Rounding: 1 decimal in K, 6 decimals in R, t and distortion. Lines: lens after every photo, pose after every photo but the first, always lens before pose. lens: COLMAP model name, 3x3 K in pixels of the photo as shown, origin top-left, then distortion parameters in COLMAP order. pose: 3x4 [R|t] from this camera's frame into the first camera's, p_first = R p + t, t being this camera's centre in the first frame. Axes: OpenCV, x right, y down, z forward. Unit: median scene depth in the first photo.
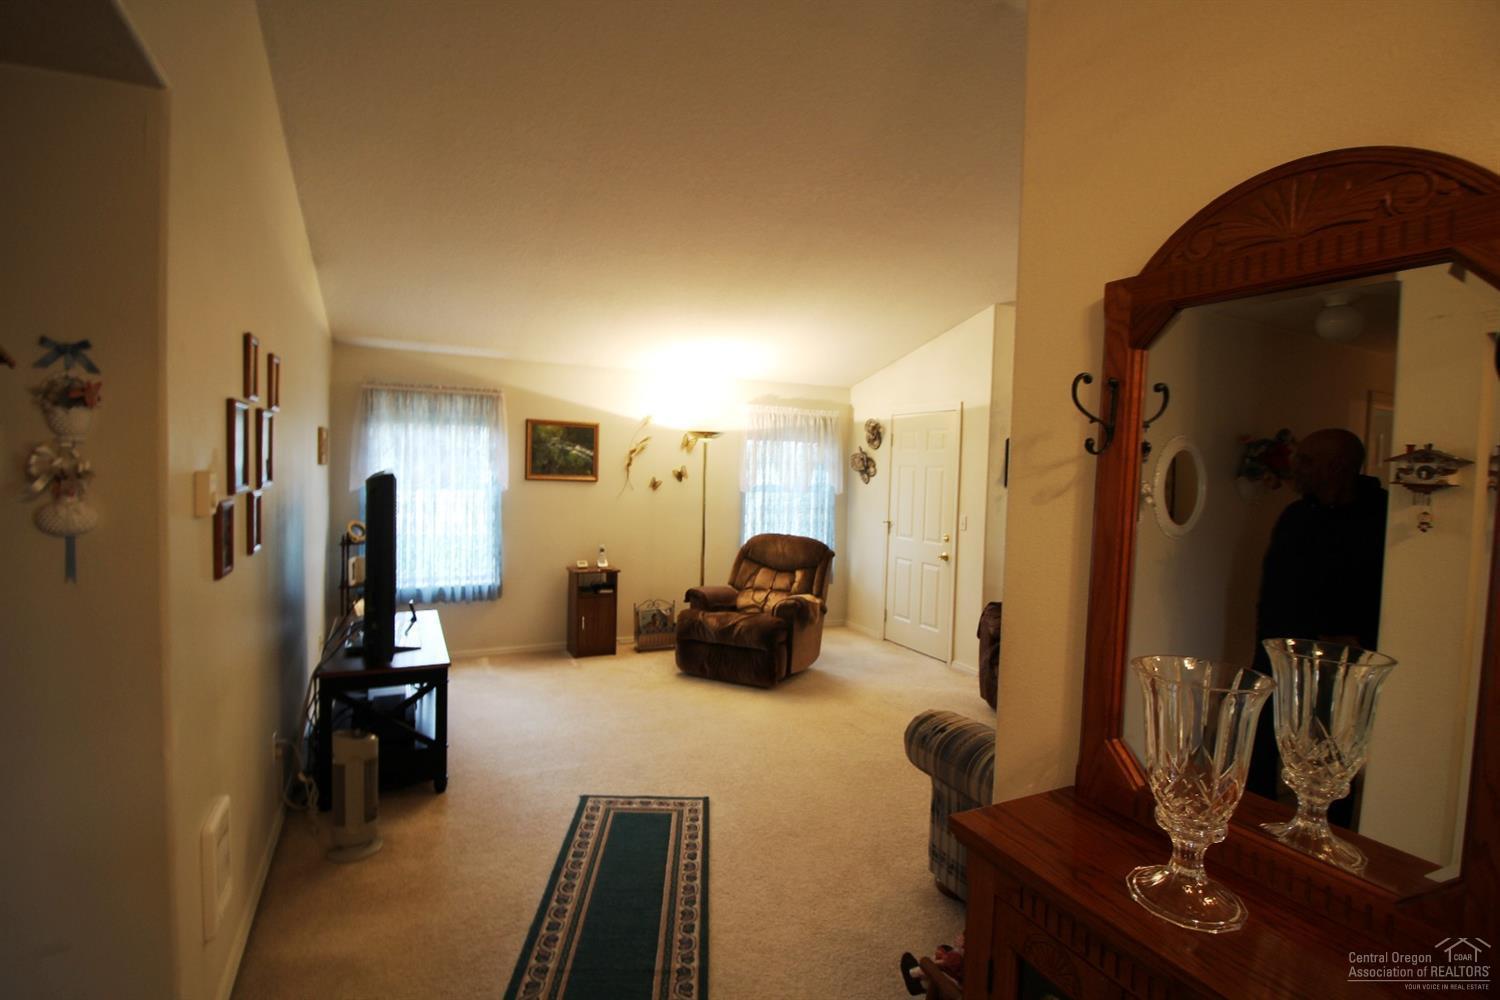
lens RADIAL K [[714.3, 0, 747.5], [0, 714.3, 497.7], [0, 0, 1]] dist [-0.000056, -0.011955]
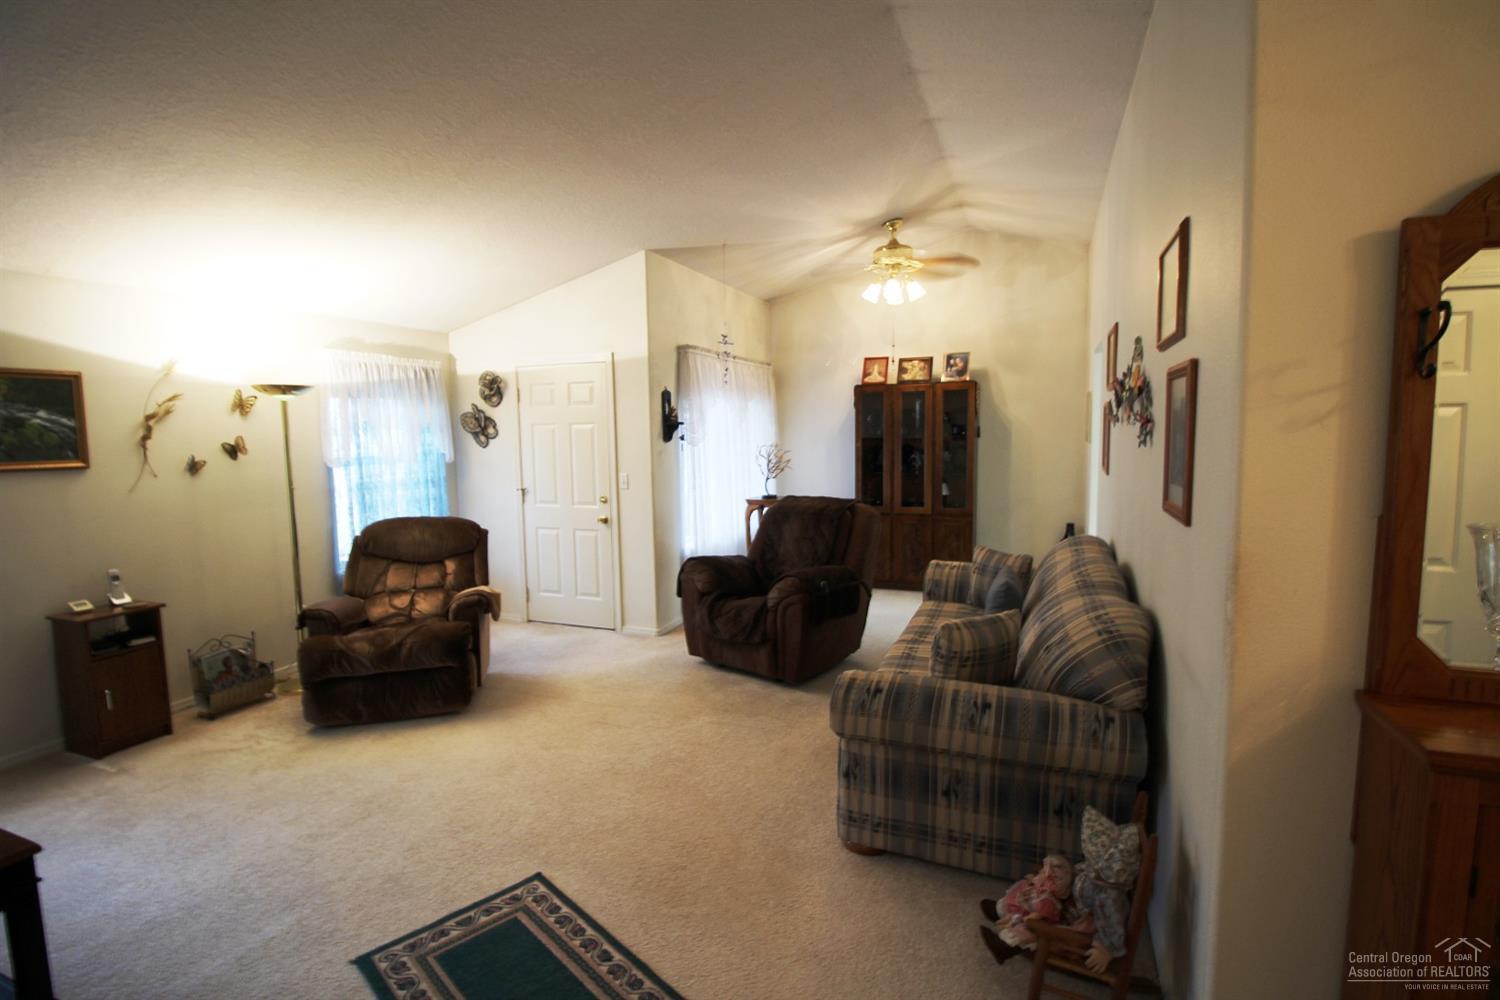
lens RADIAL K [[714.3, 0, 749.3], [0, 714.3, 496.3], [0, 0, 1]] dist [-0.000056, -0.011955]
pose [[0.742473, -0.103008, 0.661909, -0.193244], [0.068575, 0.994603, 0.077861, -0.007437], [-0.666357, -0.012419, 0.745529, 0.172308]]
